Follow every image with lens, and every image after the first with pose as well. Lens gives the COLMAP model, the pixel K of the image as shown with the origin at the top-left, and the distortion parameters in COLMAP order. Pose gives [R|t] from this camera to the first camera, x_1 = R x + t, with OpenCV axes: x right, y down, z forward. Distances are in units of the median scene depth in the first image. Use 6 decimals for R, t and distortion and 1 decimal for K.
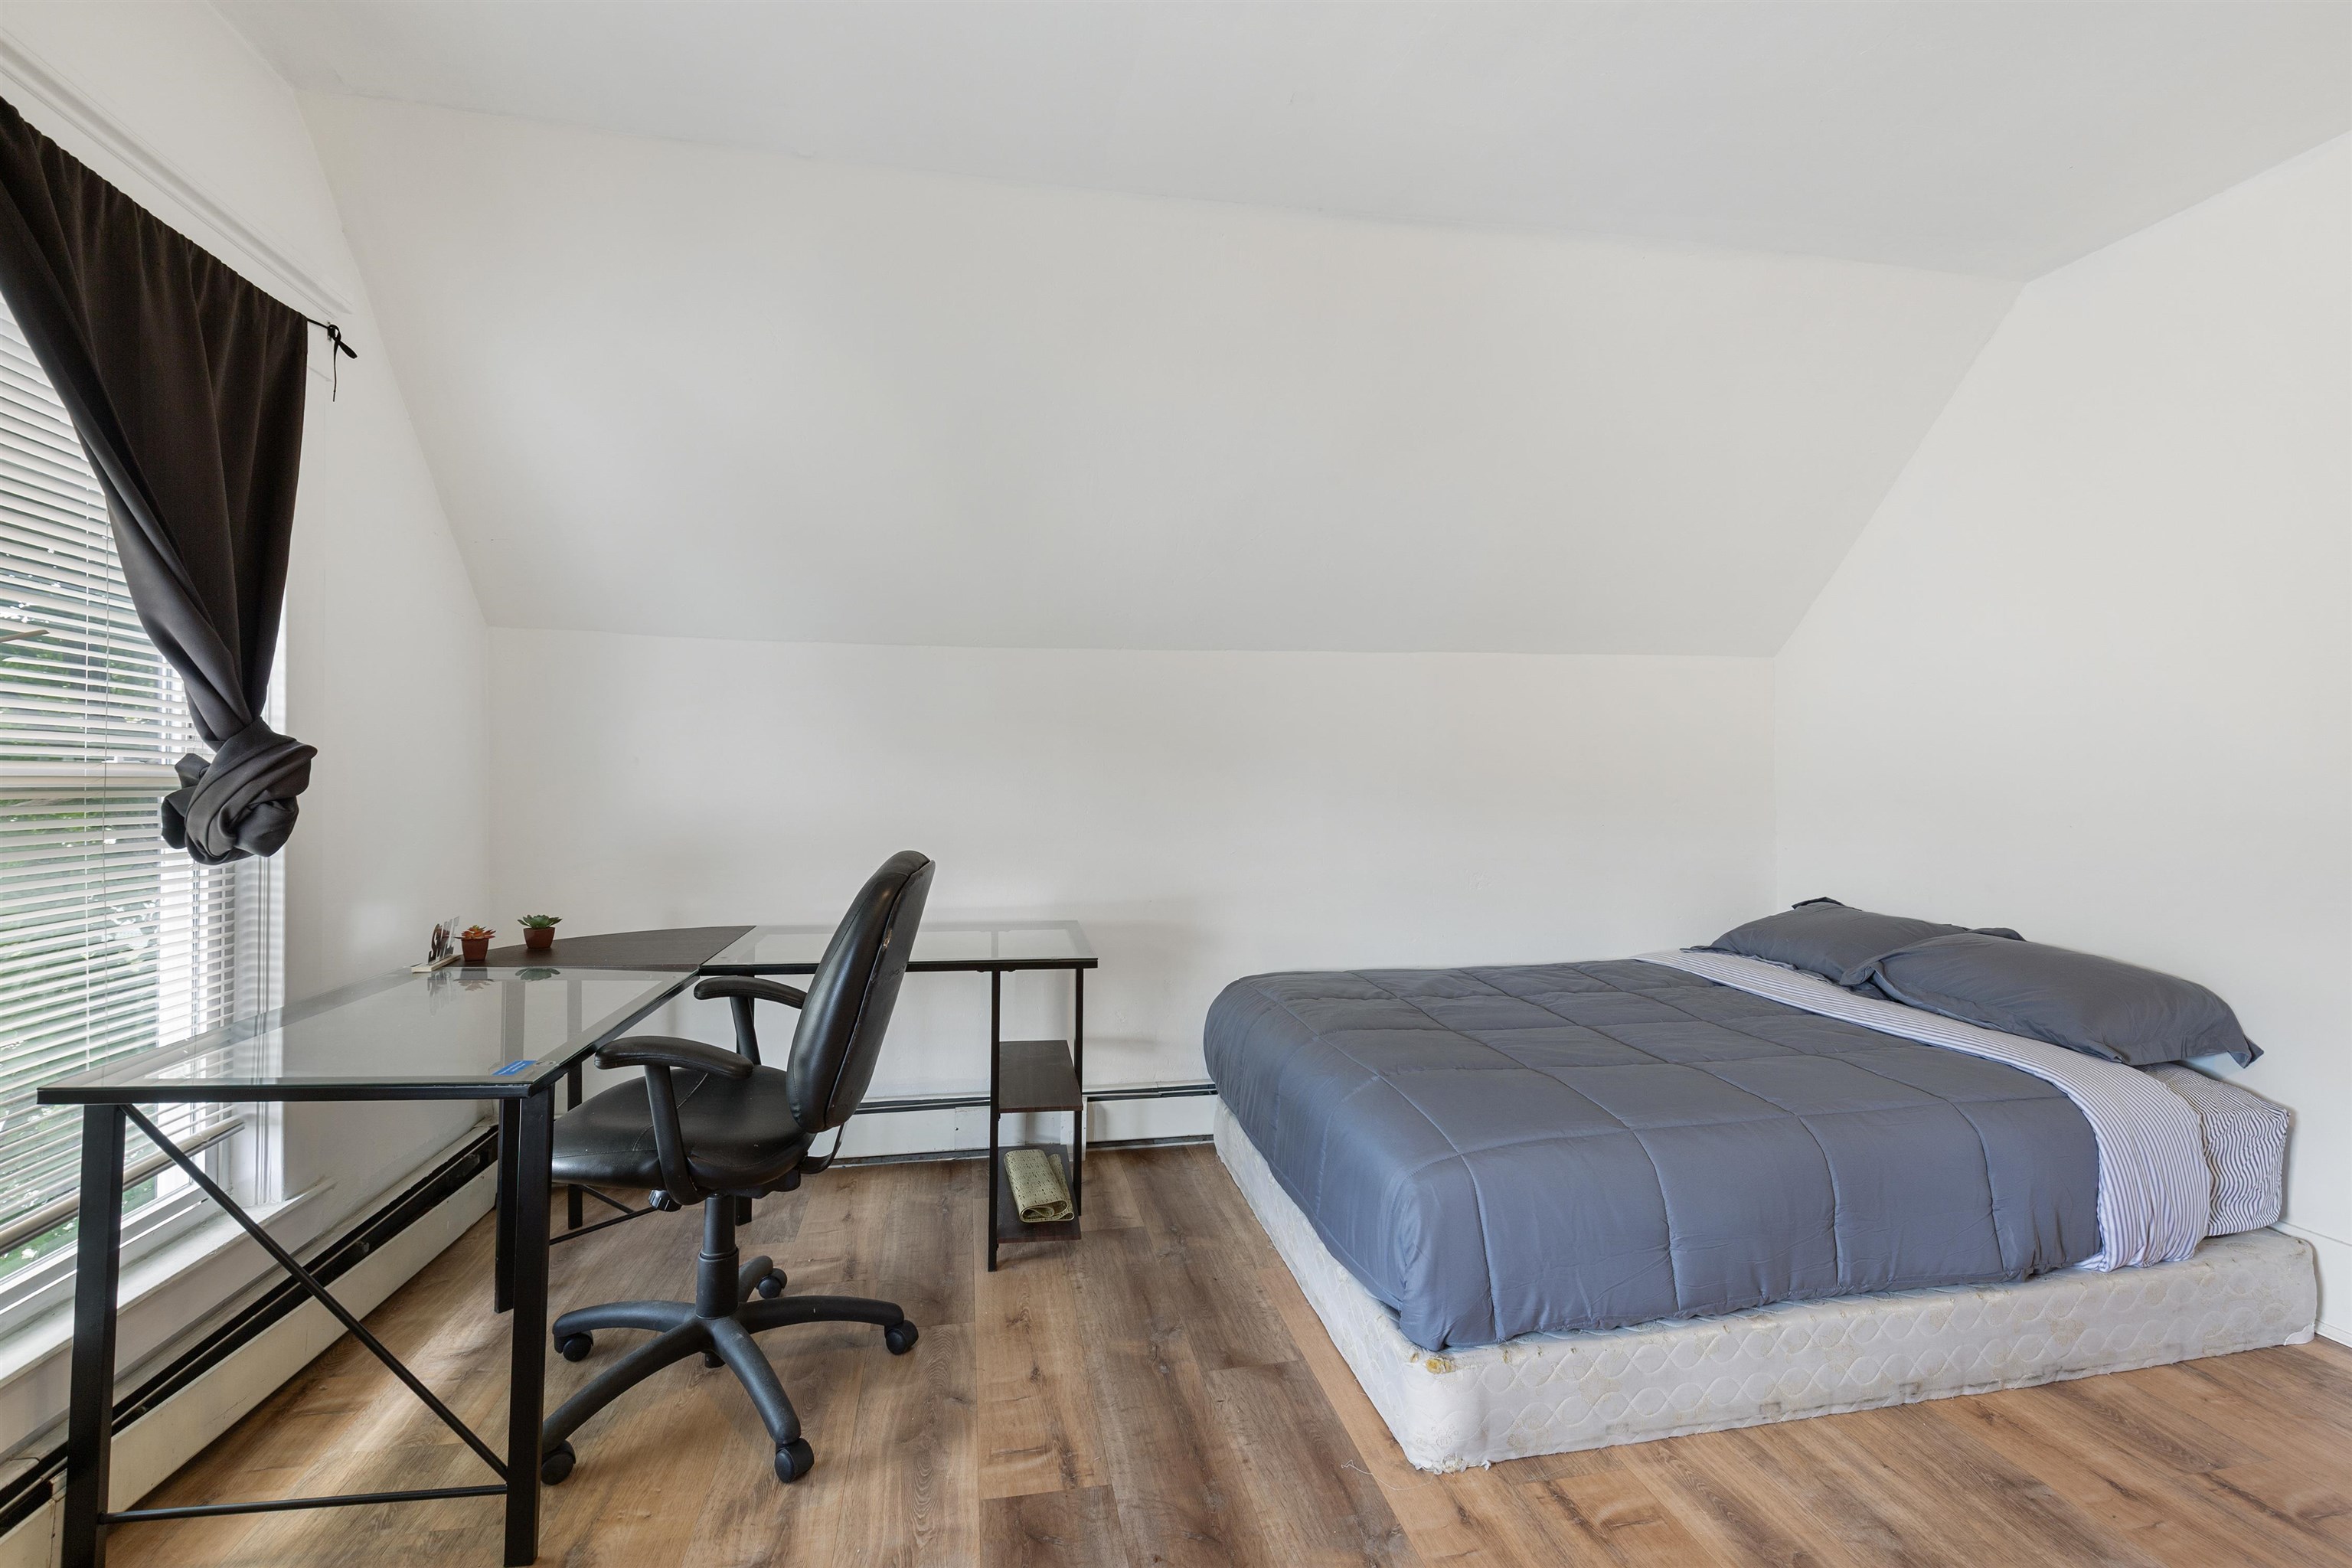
lens RADIAL K [[1061.9, 0, 1182.6], [0, 1061.9, 761.4], [0, 0, 1]] dist [0.002713, 0.000731]
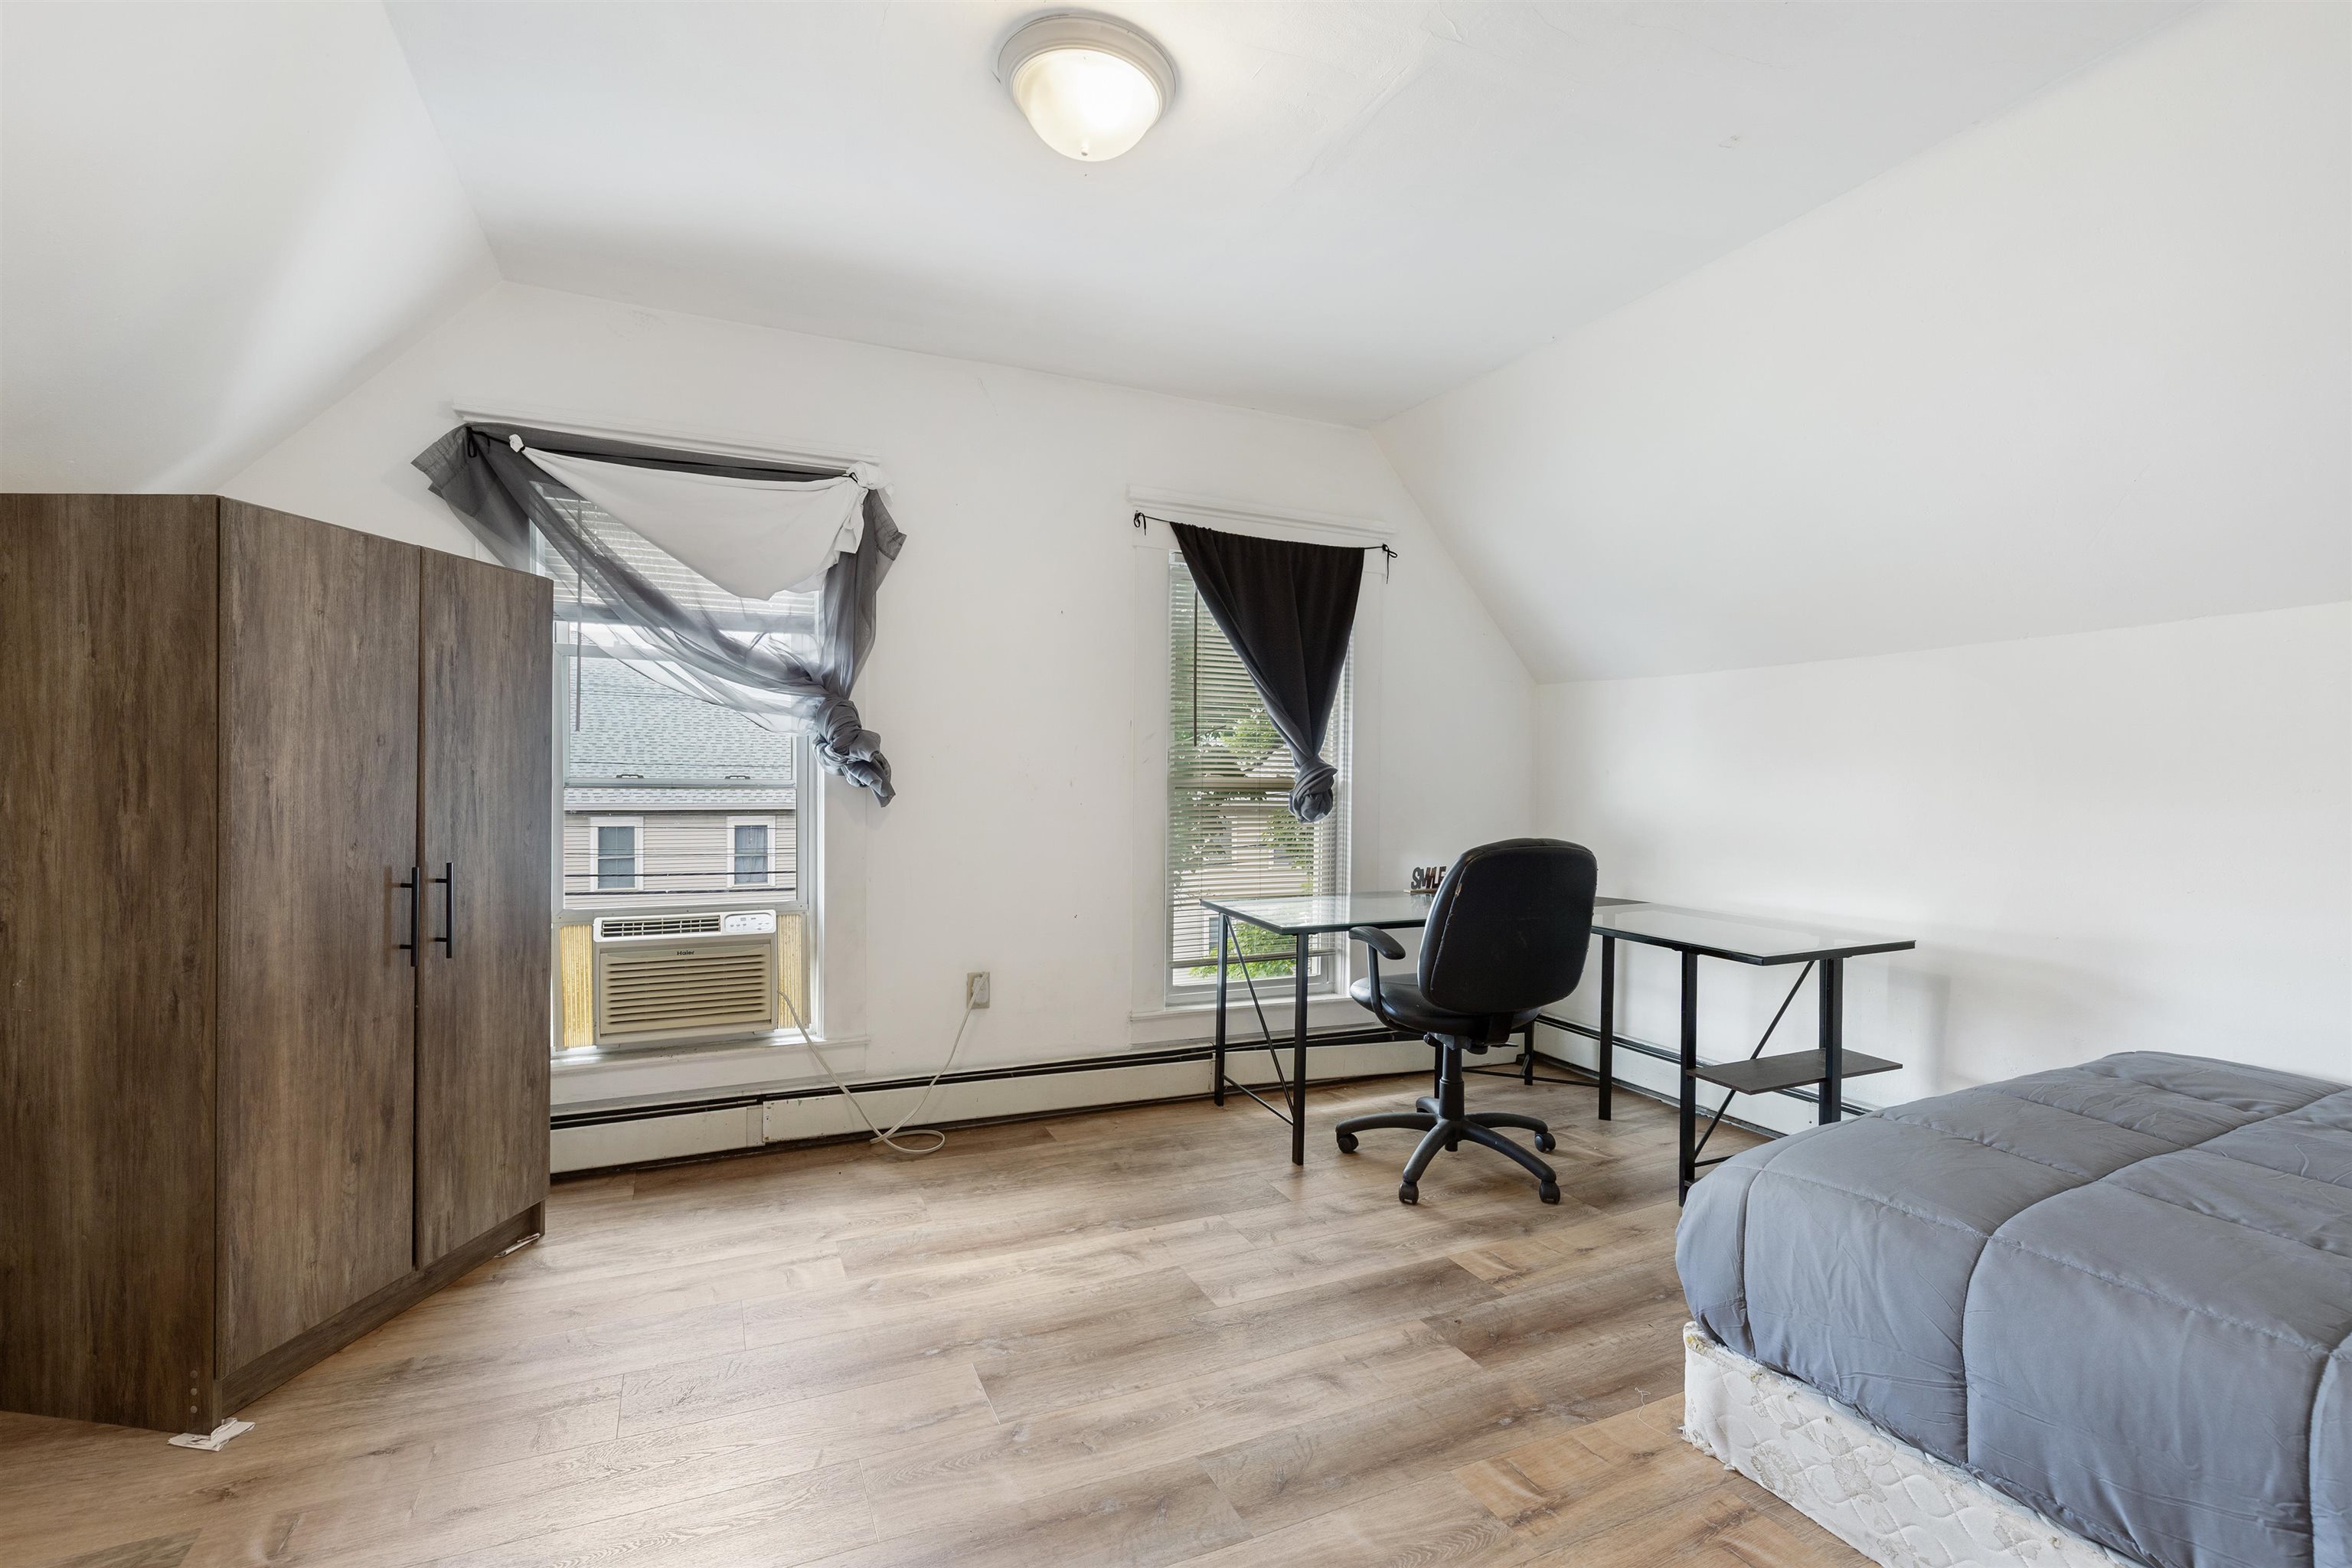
lens RADIAL K [[1061.9, 0, 1178.9], [0, 1061.9, 790.6], [0, 0, 1]] dist [0.002713, 0.000731]
pose [[0.224962, 0.002400, -0.974365, 1.118776], [0.010656, 0.999931, 0.004923, 0.013035], [0.974309, -0.011491, 0.224921, 0.269214]]
